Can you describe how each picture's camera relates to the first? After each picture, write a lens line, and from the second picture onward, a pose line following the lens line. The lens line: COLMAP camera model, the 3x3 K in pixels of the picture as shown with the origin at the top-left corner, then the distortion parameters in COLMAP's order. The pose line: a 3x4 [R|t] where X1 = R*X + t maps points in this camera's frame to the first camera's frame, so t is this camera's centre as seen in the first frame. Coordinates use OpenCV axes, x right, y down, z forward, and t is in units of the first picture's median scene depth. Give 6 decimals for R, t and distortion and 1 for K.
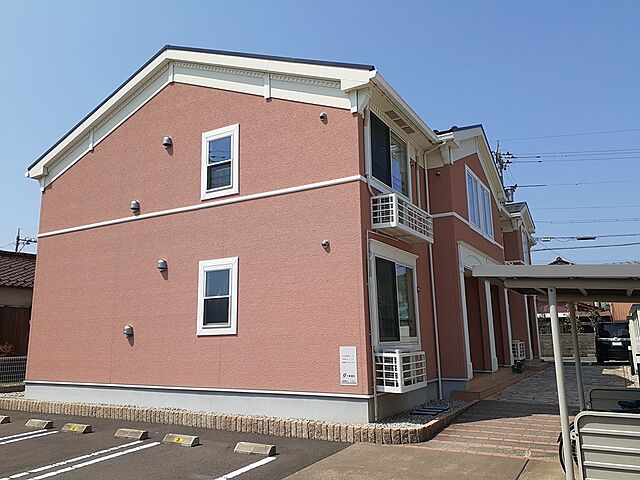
lens RADIAL K [[500.3, 0, 320.0], [0, 500.3, 240.0], [0, 0, 1]] dist [0.163248, -0.263484]
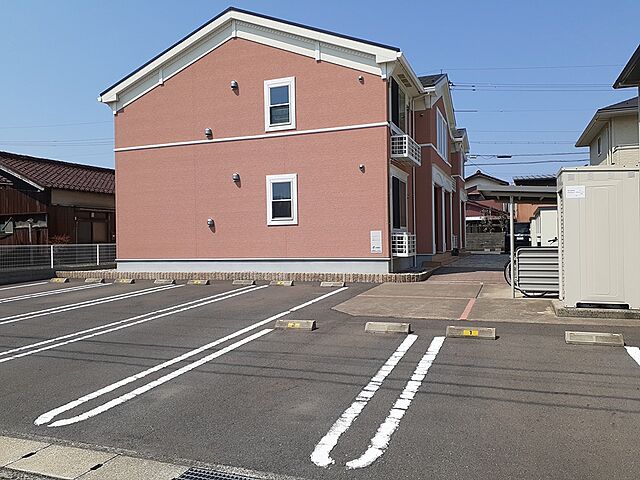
lens RADIAL K [[500.3, 0, 320.0], [0, 500.3, 240.0], [0, 0, 1]] dist [0.163248, -0.263484]
pose [[0.987982, -0.000593, 0.154571, -0.312874], [-0.027447, 0.983428, 0.179208, -0.039161], [-0.152116, -0.181297, 0.971593, -0.470018]]
